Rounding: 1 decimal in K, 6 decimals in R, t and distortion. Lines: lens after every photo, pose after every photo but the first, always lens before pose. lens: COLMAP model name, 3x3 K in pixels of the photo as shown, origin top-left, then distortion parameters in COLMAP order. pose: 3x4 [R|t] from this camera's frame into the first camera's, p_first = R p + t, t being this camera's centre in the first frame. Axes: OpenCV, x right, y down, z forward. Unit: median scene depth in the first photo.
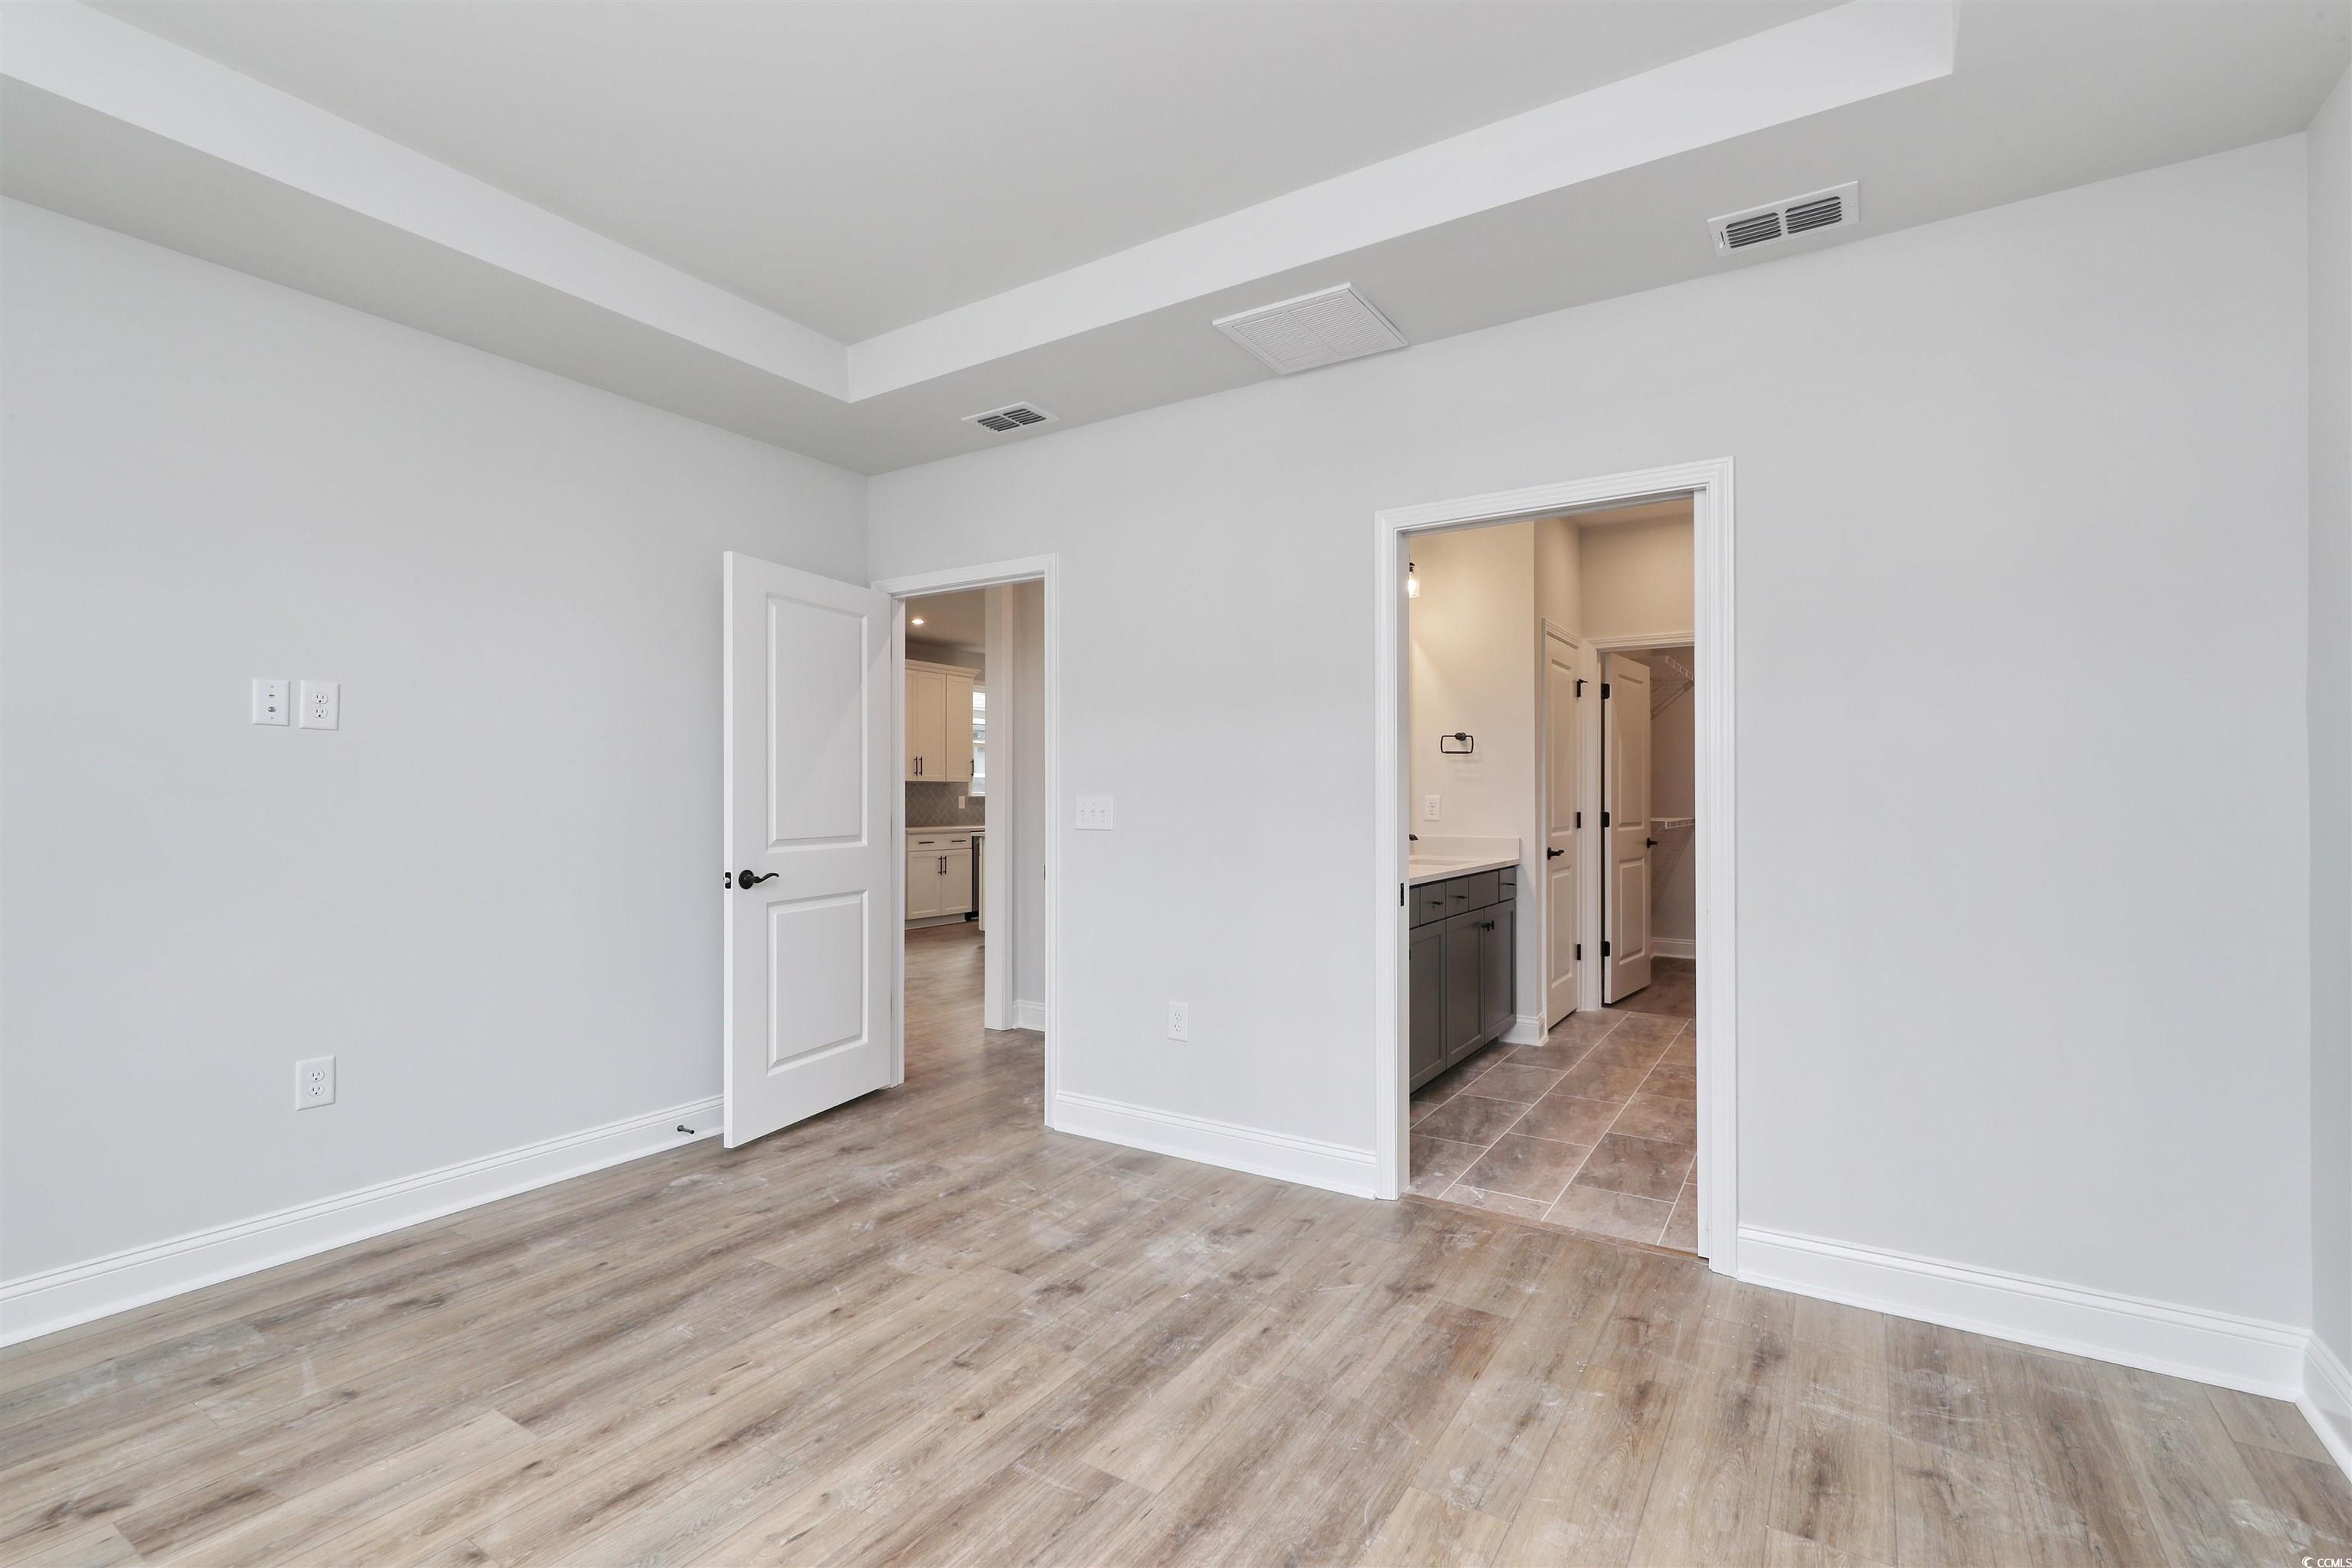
lens RADIAL K [[1065.4, 0, 1175.0], [0, 1065.4, 788.3], [0, 0, 1]] dist [-0.000403, -0.000117]
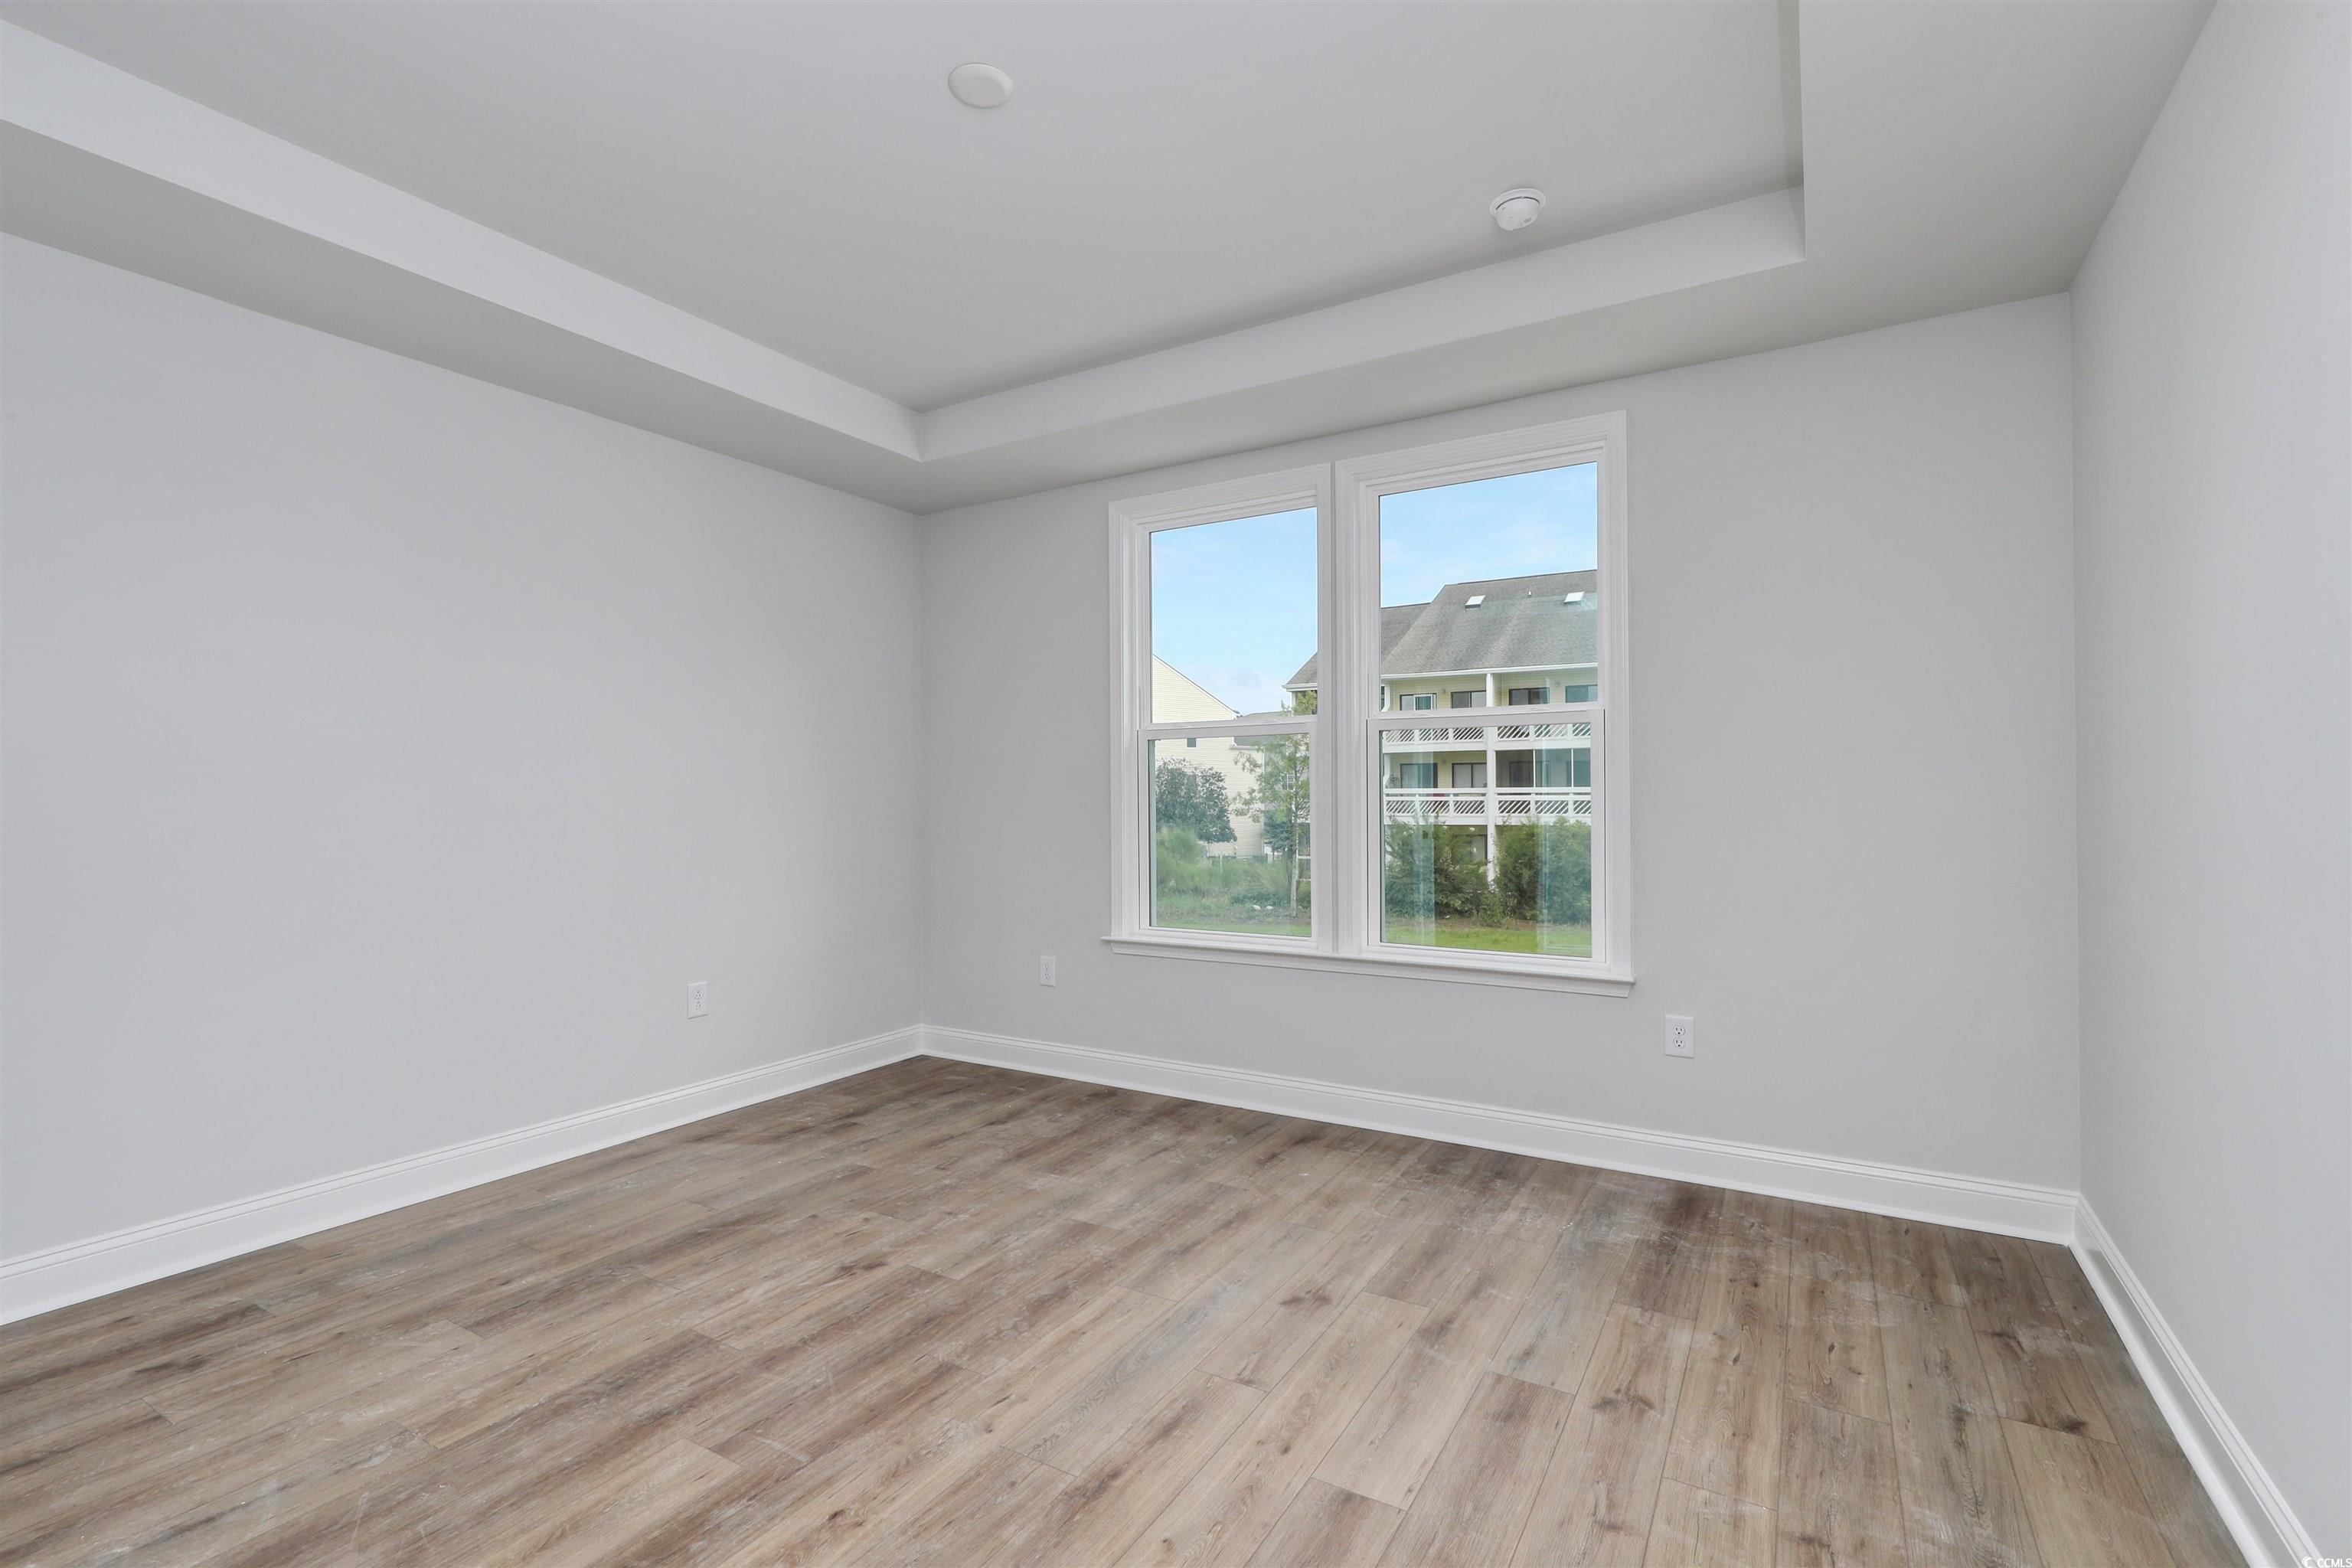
lens RADIAL K [[1065.4, 0, 1174.8], [0, 1065.4, 791.9], [0, 0, 1]] dist [-0.000403, -0.000117]
pose [[-0.999545, 0.005212, -0.029721, -0.456153], [0.005646, 0.999878, -0.014541, 0.018453], [0.029642, -0.014702, -0.999452, 1.966180]]
